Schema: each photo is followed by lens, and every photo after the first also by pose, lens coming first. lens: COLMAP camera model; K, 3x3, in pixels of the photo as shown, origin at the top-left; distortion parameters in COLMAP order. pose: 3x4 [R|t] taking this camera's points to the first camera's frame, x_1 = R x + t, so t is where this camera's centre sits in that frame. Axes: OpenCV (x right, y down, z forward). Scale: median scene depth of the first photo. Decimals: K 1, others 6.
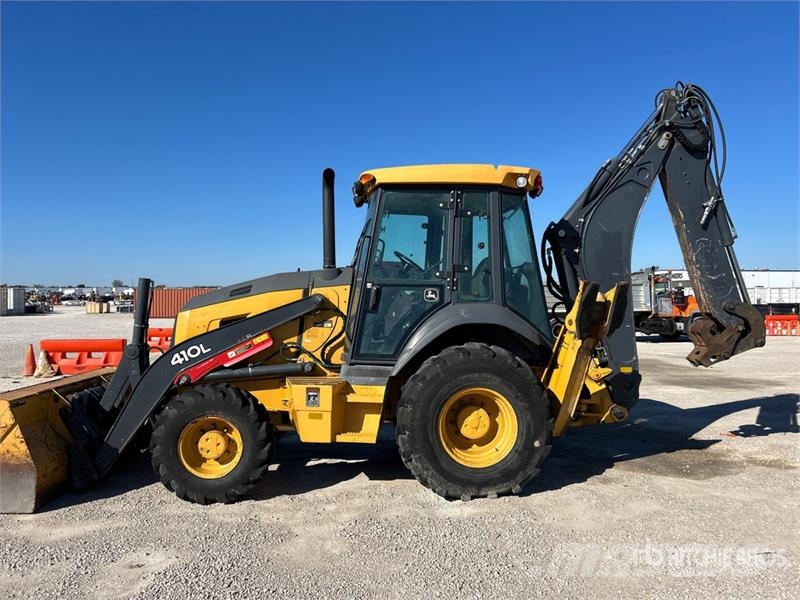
lens RADIAL K [[617.5, 0, 391.7], [0, 617.5, 300.0], [0, 0, 1]] dist [0.120668, -0.204390]
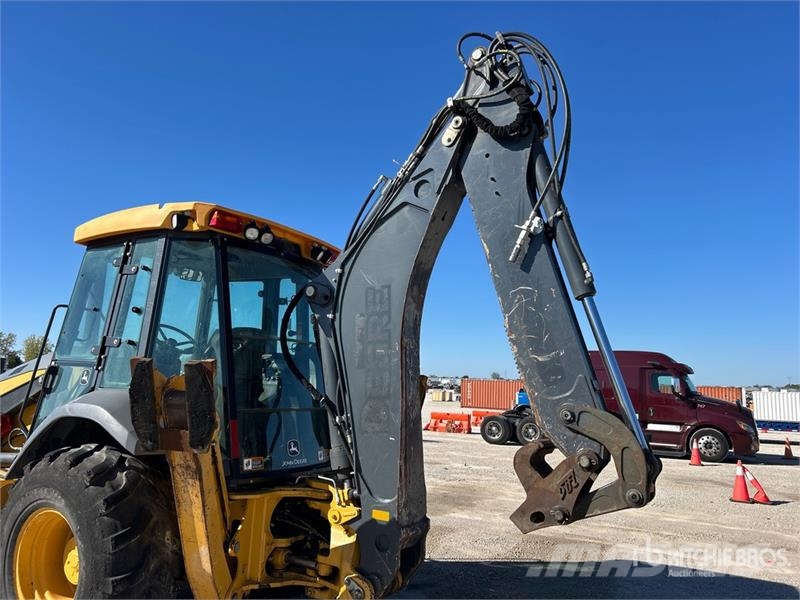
lens RADIAL K [[605.6, 0, 405.3], [0, 605.6, 299.3], [0, 0, 1]] dist [0.100575, -0.155069]
pose [[0.799485, -0.052486, -0.598389, 0.846422], [-0.041639, 0.988937, -0.142374, -0.009167], [0.599242, 0.138742, 0.788454, 0.607531]]
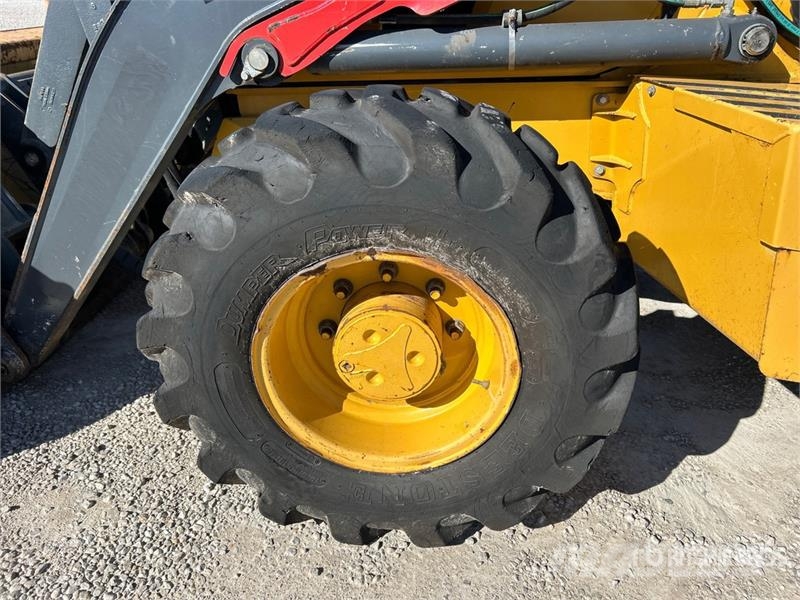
lens RADIAL K [[611.5, 0, 400.0], [0, 611.5, 300.0], [0, 0, 1]] dist [0.054508, -0.074796]
pose [[0.991866, 0.092155, -0.087805, -0.235423], [-0.041910, 0.887785, 0.458347, 0.092923], [0.120191, -0.450939, 0.884425, 0.715654]]
